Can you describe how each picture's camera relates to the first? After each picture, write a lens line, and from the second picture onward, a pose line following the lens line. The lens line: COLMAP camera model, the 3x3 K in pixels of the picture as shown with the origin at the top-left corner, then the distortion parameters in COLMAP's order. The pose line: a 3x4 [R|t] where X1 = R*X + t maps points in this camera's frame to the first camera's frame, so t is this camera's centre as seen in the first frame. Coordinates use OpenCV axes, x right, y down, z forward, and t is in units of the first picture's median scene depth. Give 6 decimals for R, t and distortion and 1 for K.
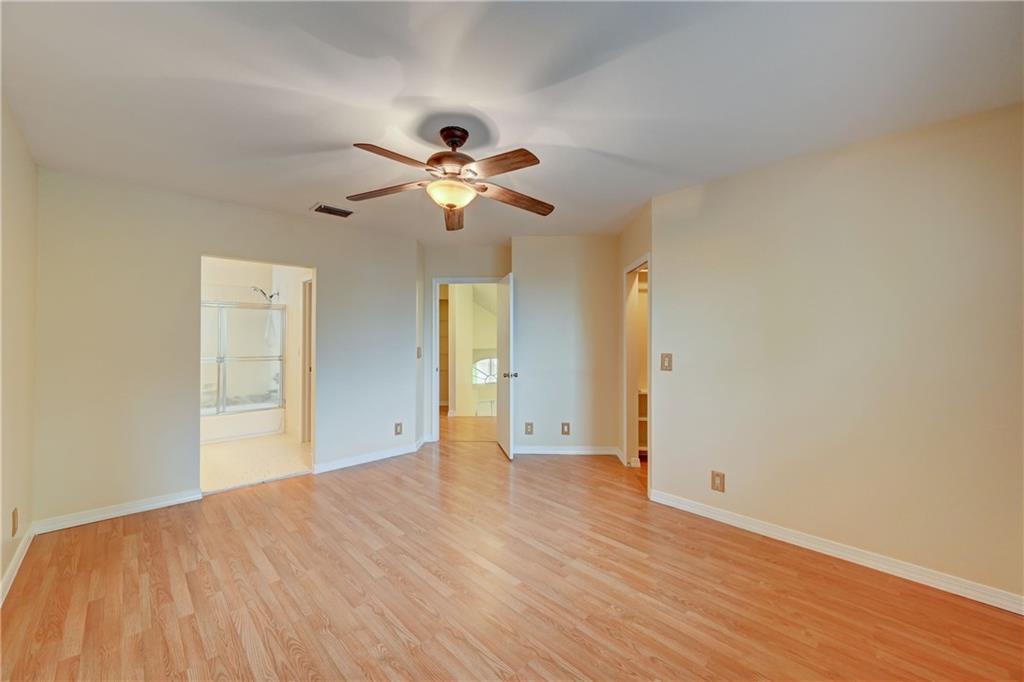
lens RADIAL K [[405.9, 0, 509.1], [0, 405.9, 337.2], [0, 0, 1]] dist [0.001620, 0.000321]
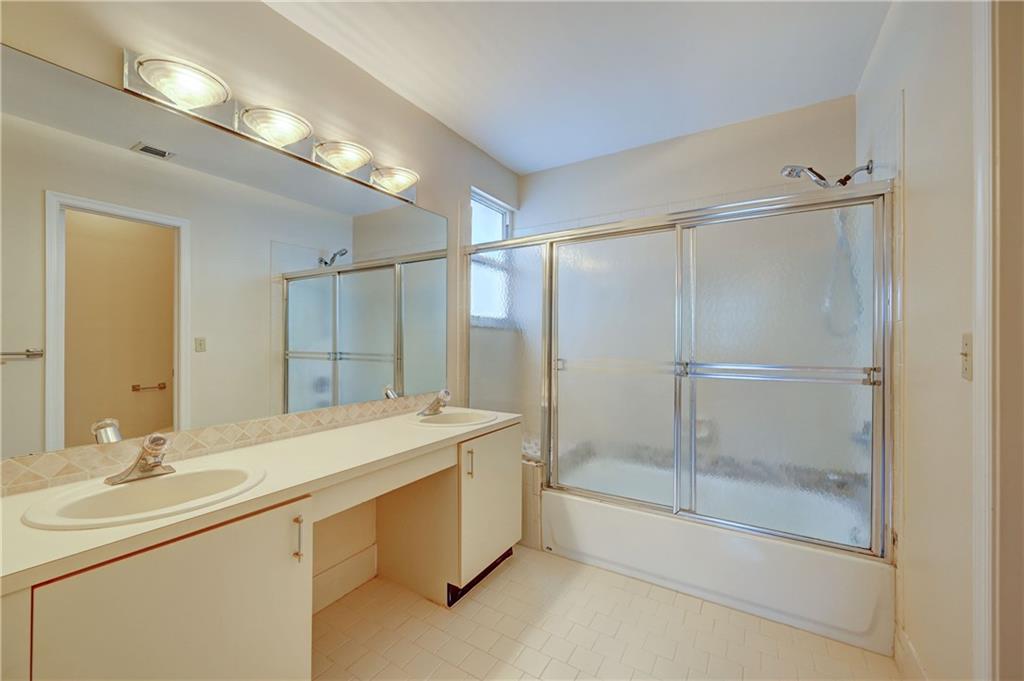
lens RADIAL K [[404.5, 0, 511.1], [0, 404.5, 333.9], [0, 0, 1]] dist [-0.001448, 0.000737]
pose [[0.255862, -0.007247, -0.966686, -0.769086], [0.010481, 0.999934, -0.004723, 0.045510], [0.966657, -0.008923, 0.255921, 1.478033]]
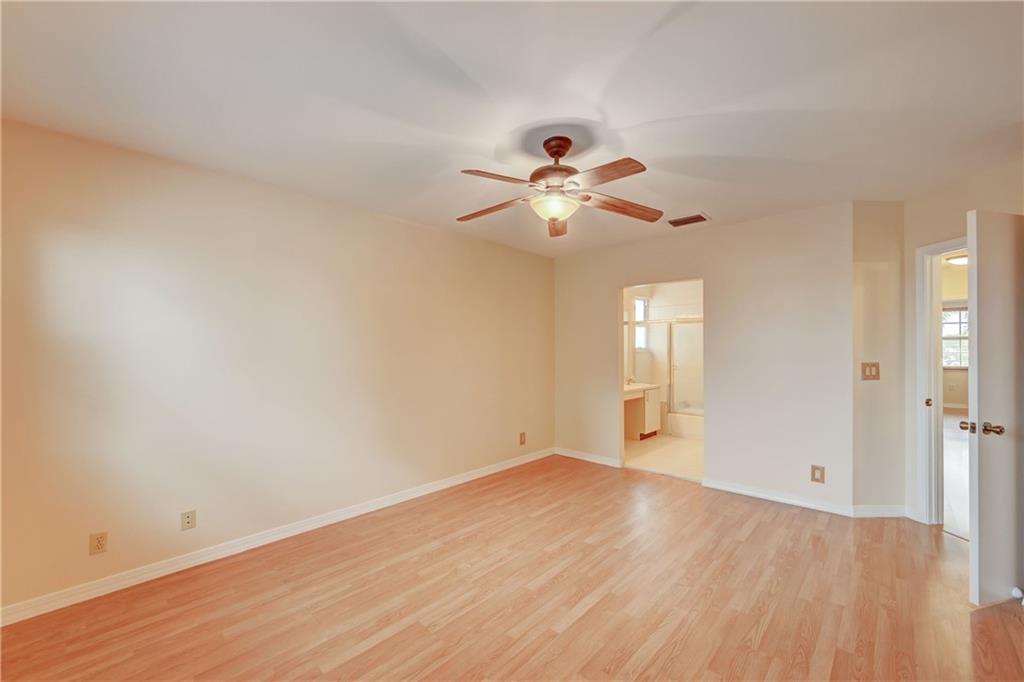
lens RADIAL K [[405.9, 0, 507.9], [0, 405.9, 350.8], [0, 0, 1]] dist [0.001620, 0.000321]
pose [[0.051866, -0.000160, -0.998654, 0.732074], [0.005705, 0.999984, 0.000137, 0.003534], [0.998638, -0.005704, 0.051867, 0.705446]]
